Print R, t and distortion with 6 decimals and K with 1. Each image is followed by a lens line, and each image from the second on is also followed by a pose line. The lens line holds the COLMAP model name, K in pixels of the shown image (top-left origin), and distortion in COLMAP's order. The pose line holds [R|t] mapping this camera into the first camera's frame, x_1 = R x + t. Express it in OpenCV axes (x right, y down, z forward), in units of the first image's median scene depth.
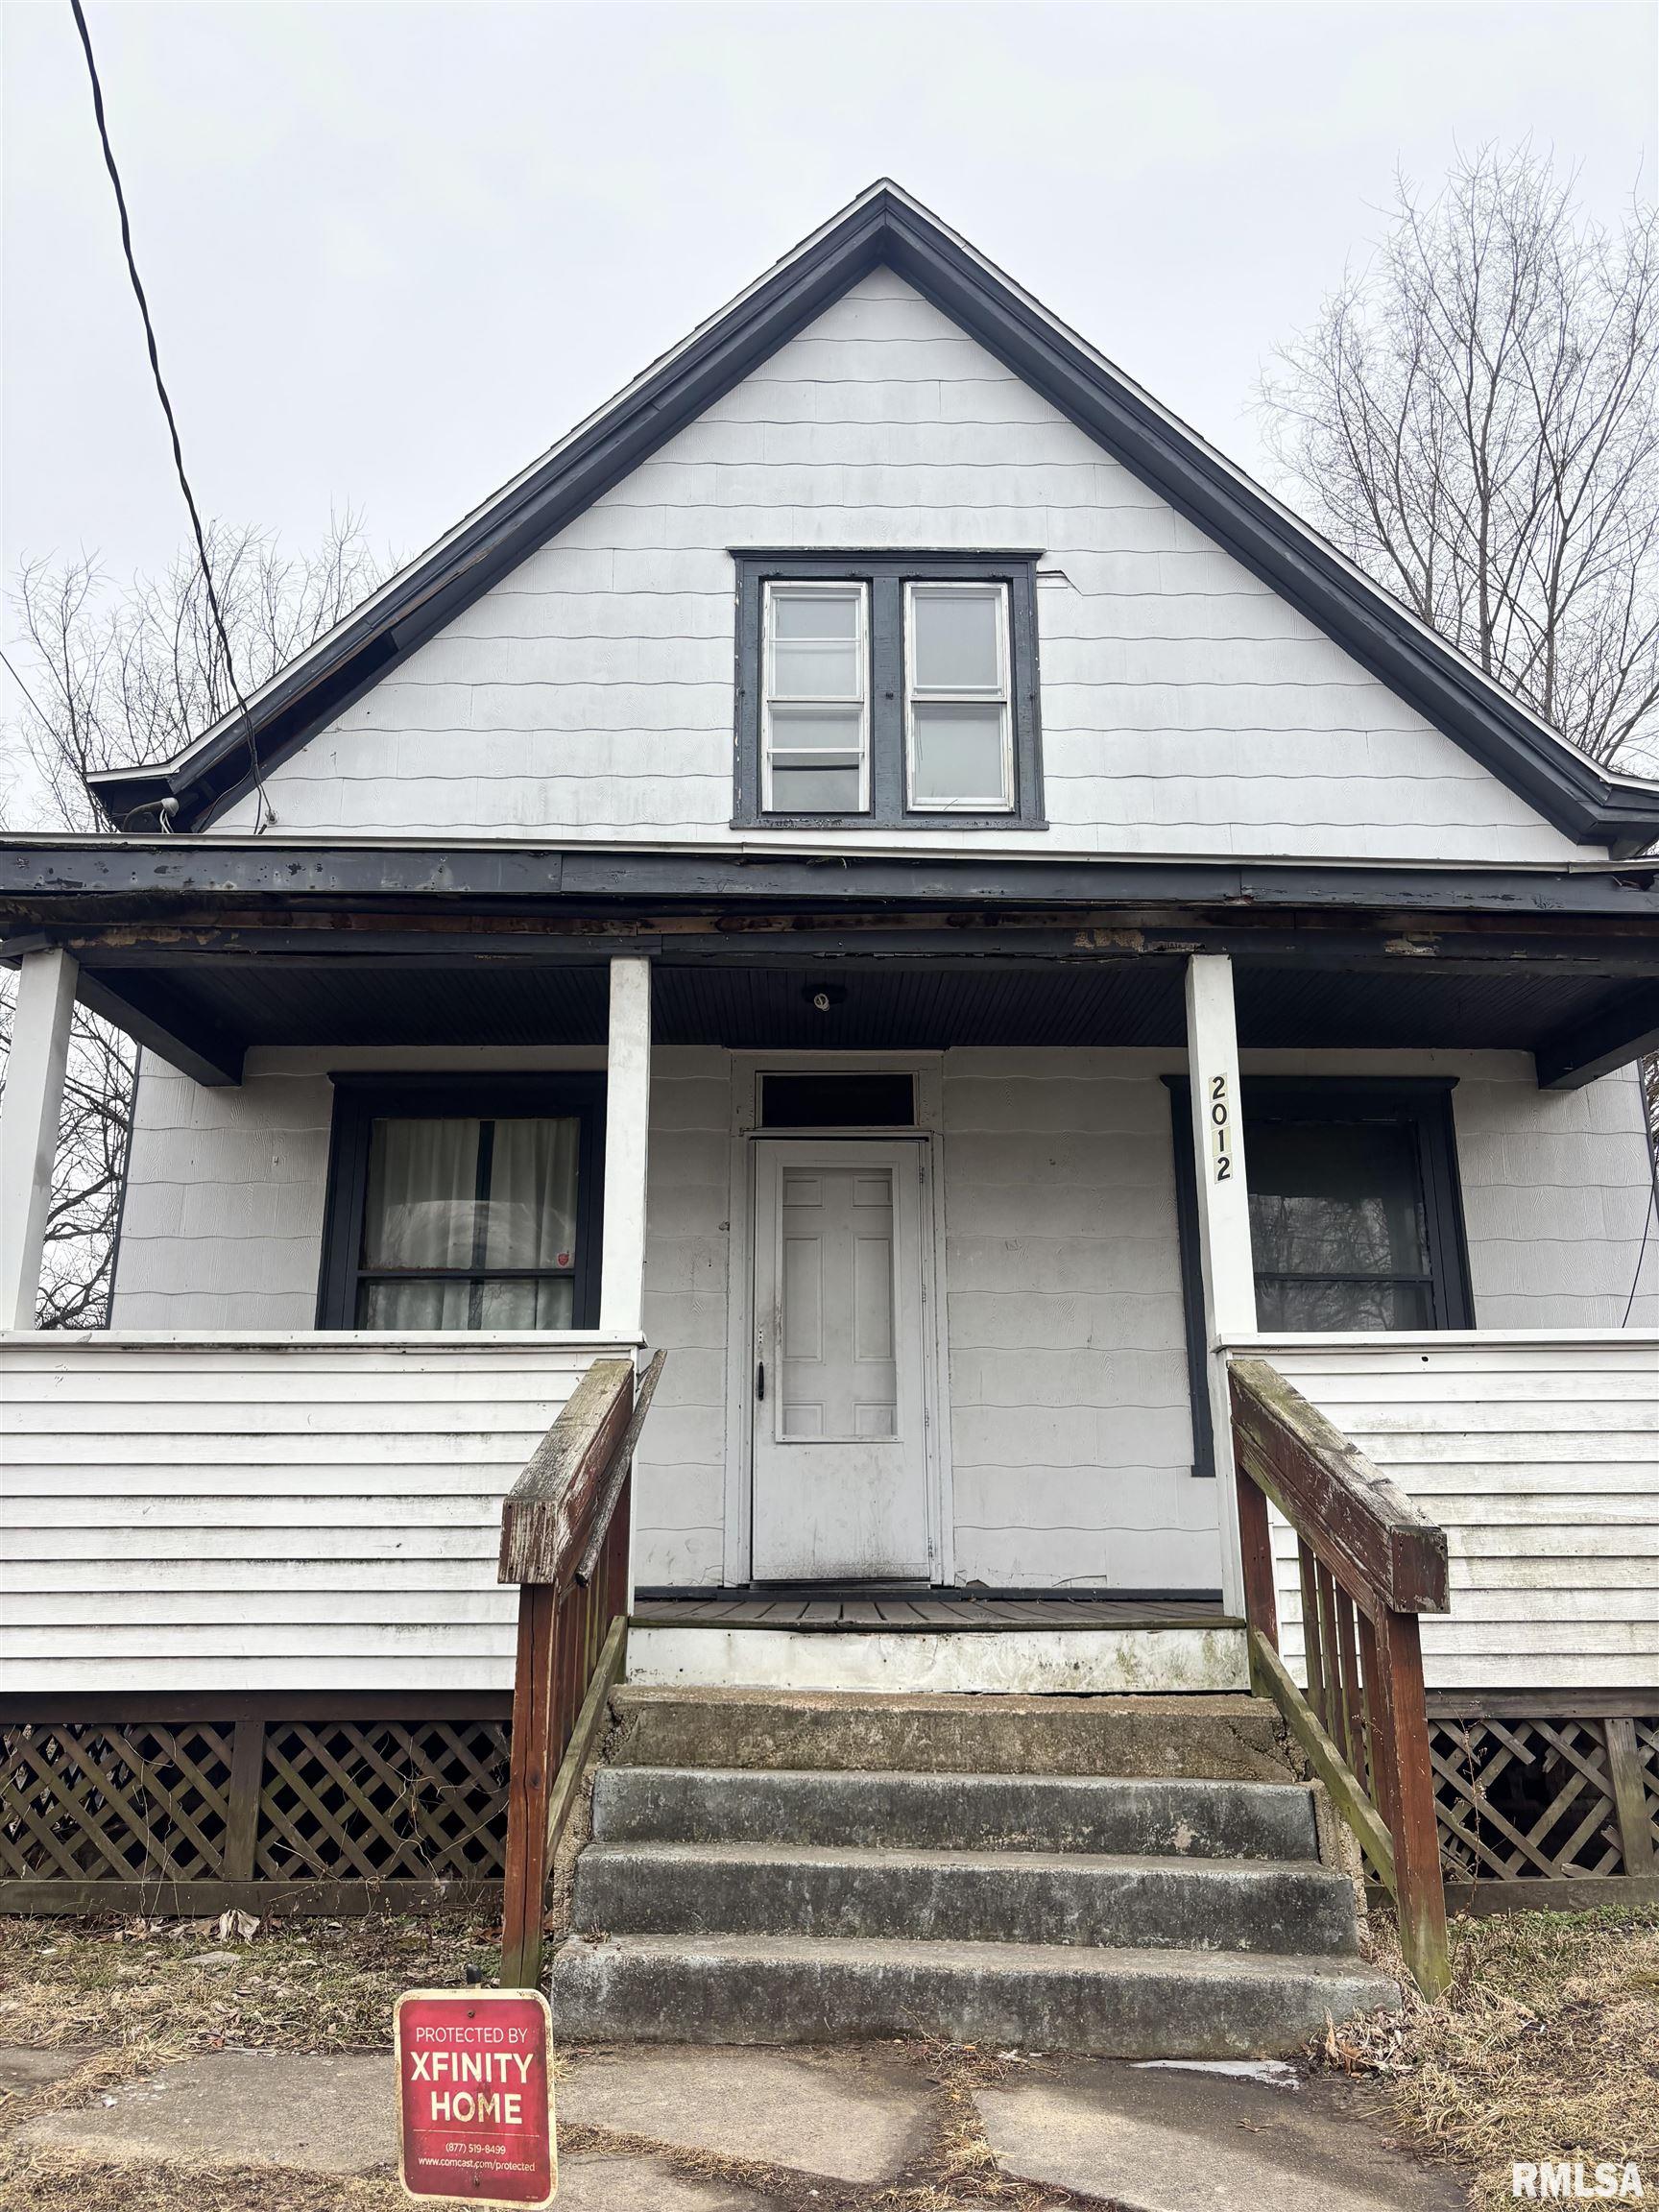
lens RADIAL K [[1680.3, 0, 828.8], [0, 1680.3, 1128.9], [0, 0, 1]] dist [0.021976, -0.007673]
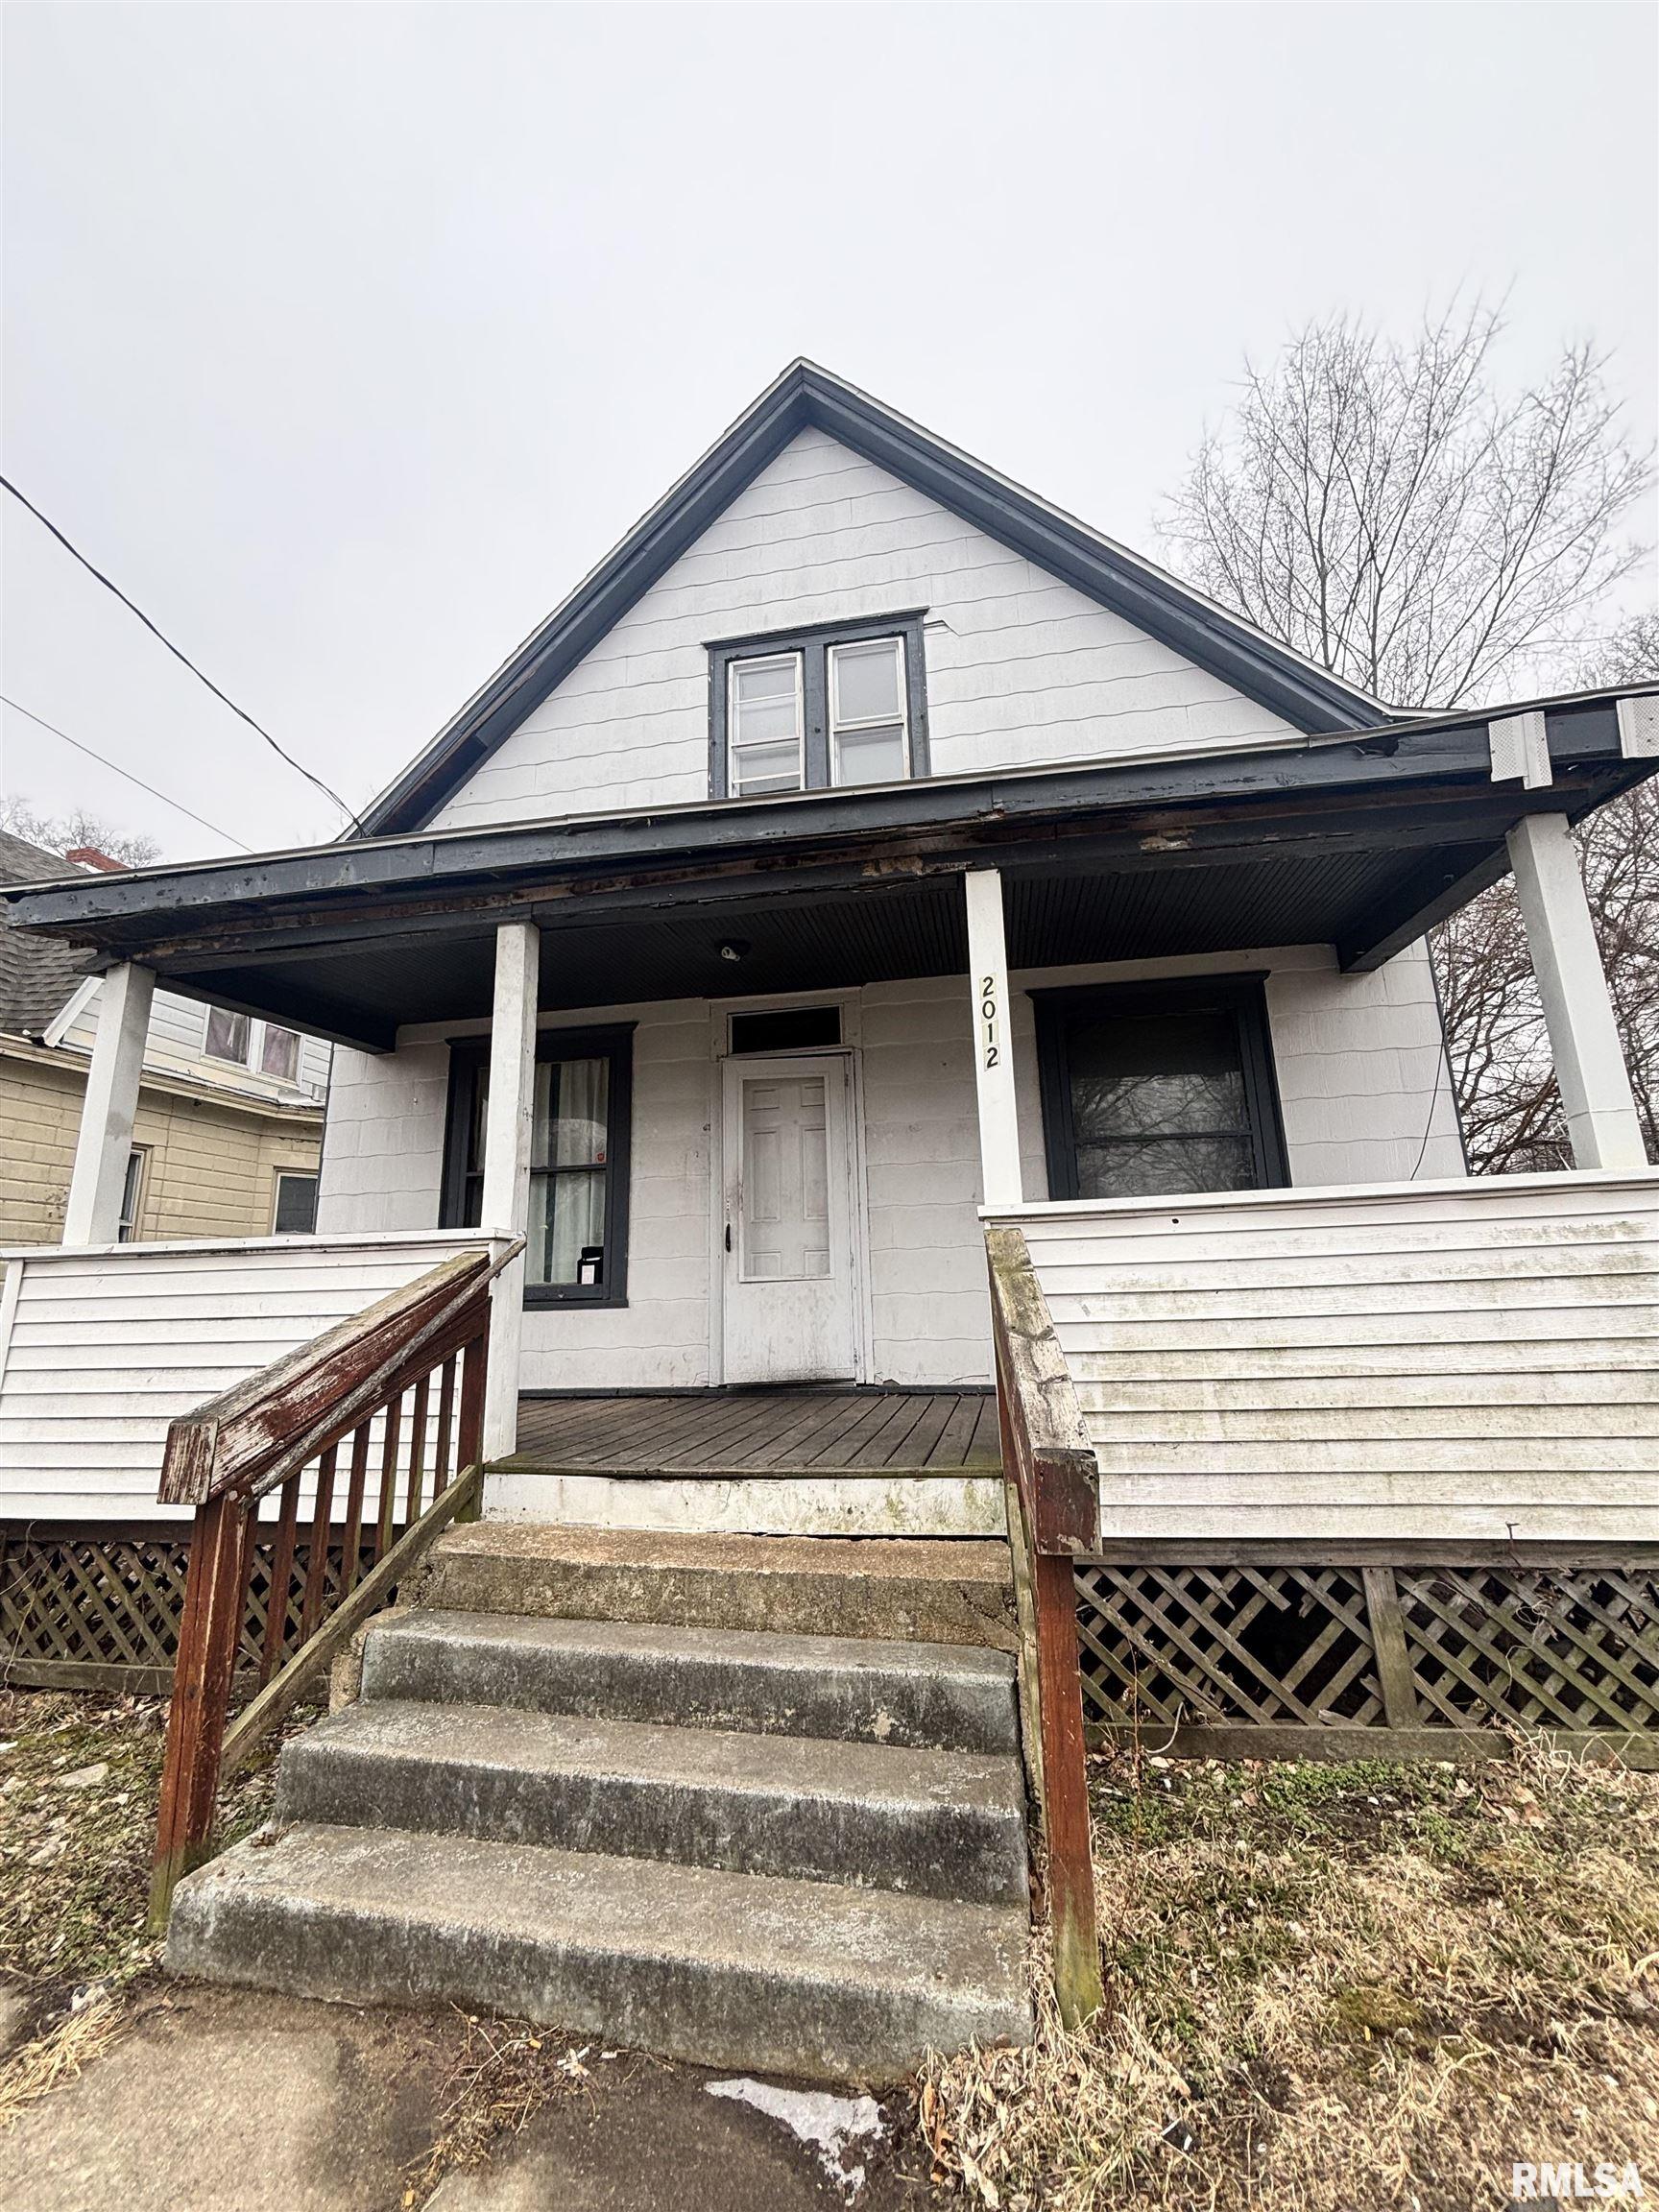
lens RADIAL K [[891.5, 0, 840.9], [0, 891.5, 1113.6], [0, 0, 1]] dist [-0.007473, 0.003233]
pose [[0.980638, -0.064581, -0.184875, 0.256157], [0.075406, 0.995789, 0.052130, 0.023781], [0.180730, -0.065062, 0.981379, 0.417698]]
